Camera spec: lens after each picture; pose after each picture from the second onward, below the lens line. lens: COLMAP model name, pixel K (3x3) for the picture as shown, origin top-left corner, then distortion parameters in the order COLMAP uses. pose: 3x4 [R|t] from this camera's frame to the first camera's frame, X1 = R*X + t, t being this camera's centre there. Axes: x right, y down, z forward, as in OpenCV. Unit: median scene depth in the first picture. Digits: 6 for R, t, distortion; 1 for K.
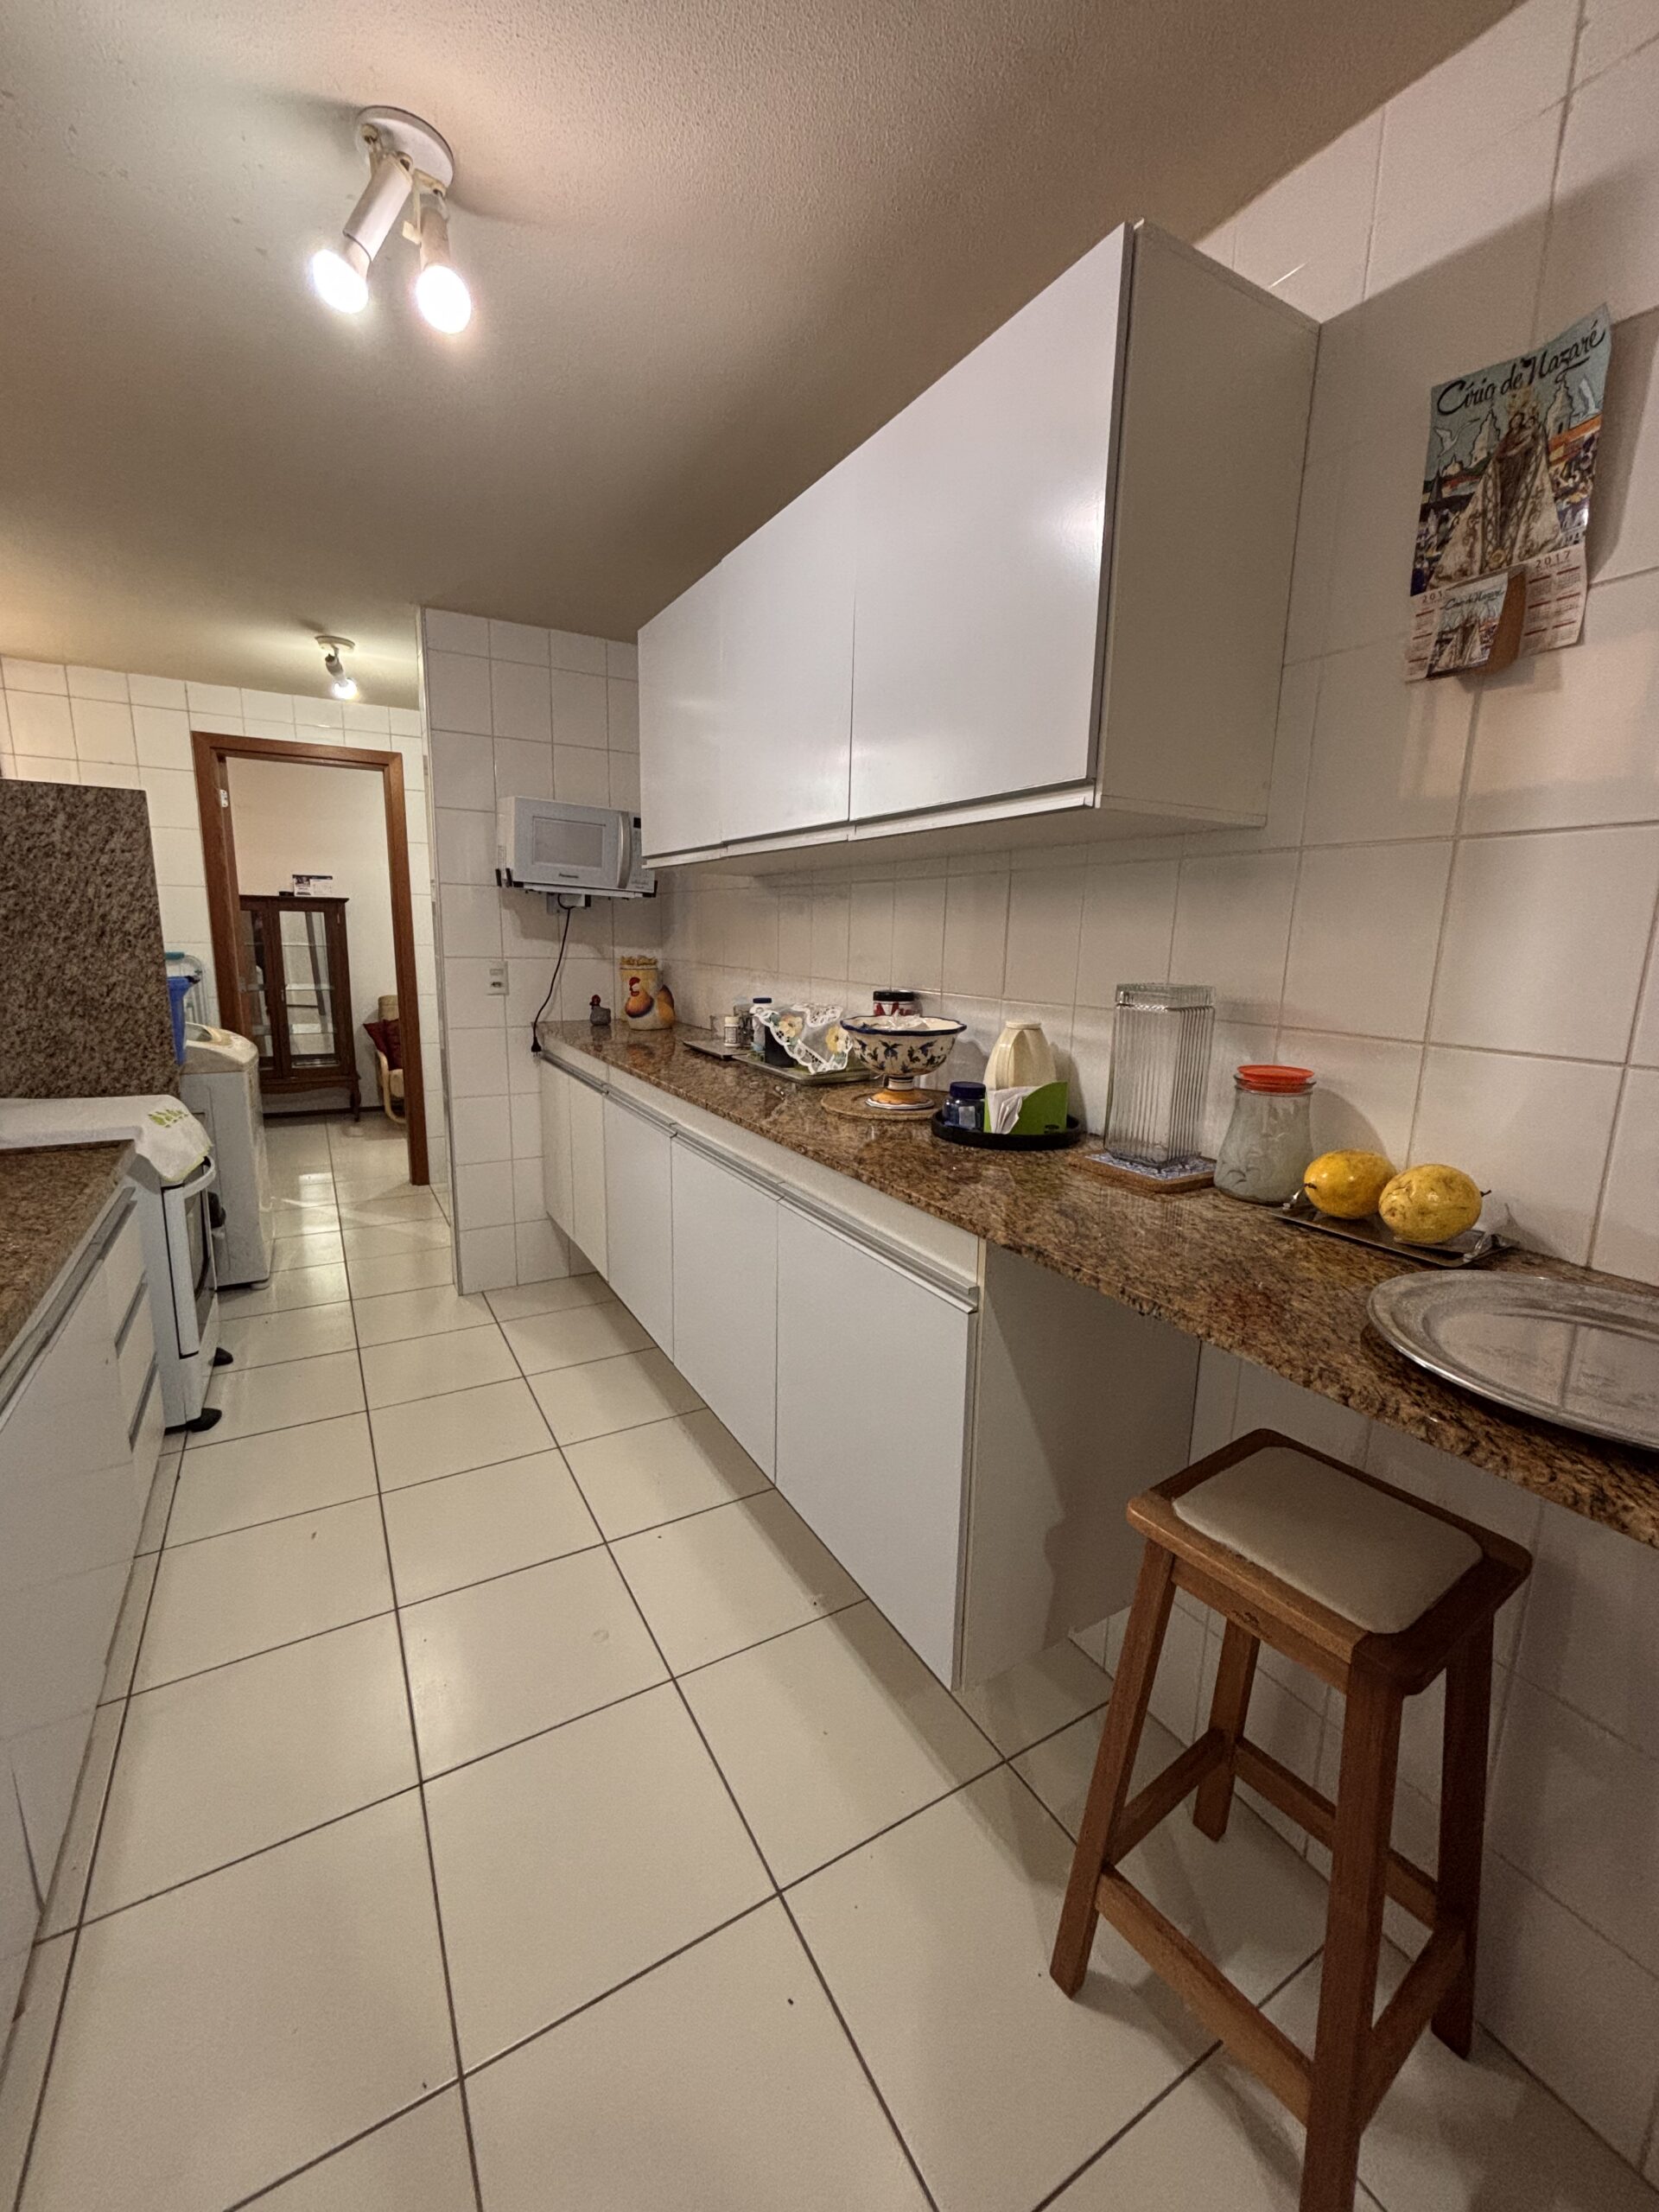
lens RADIAL K [[892.5, 0, 827.1], [0, 892.5, 1105.9], [0, 0, 1]] dist [0.001334, -0.000005]
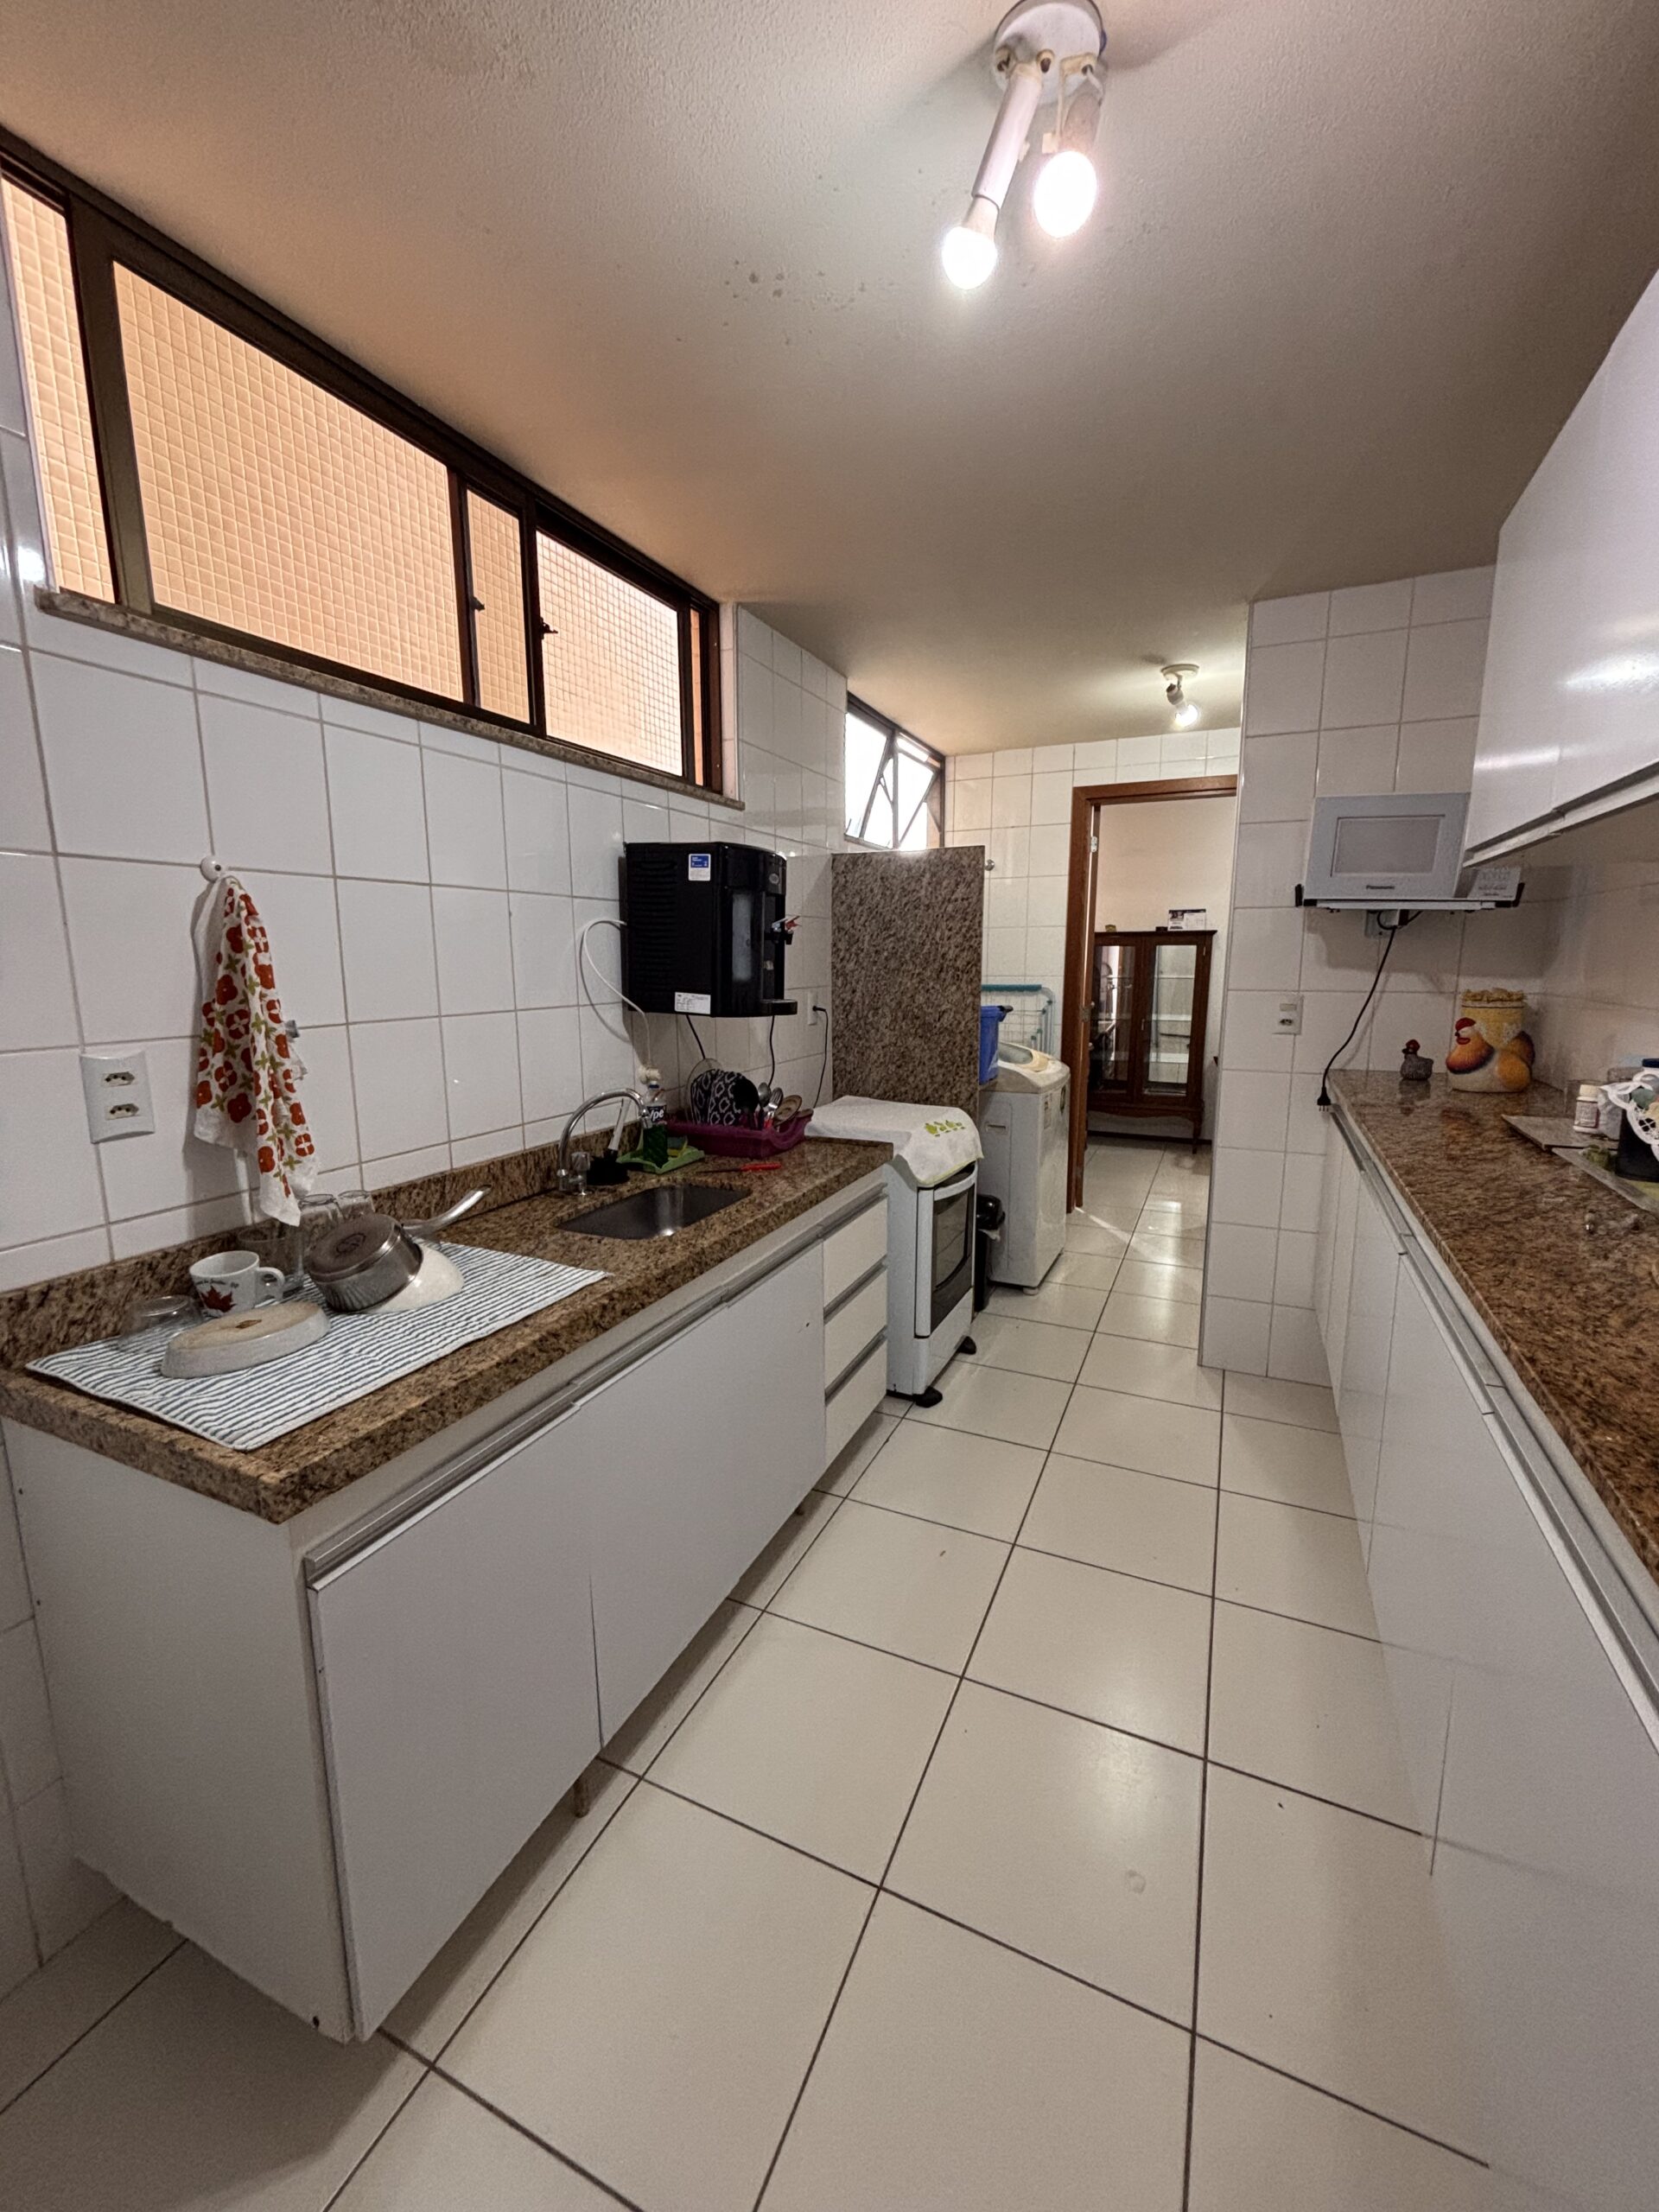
lens RADIAL K [[892.5, 0, 828.3], [0, 892.5, 1109.1], [0, 0, 1]] dist [0.001334, -0.000005]
pose [[0.574605, 0.112990, -0.810594, 0.082654], [-0.137993, 0.989620, 0.040125, -0.029399], [0.806714, 0.088800, 0.584232, 0.166809]]
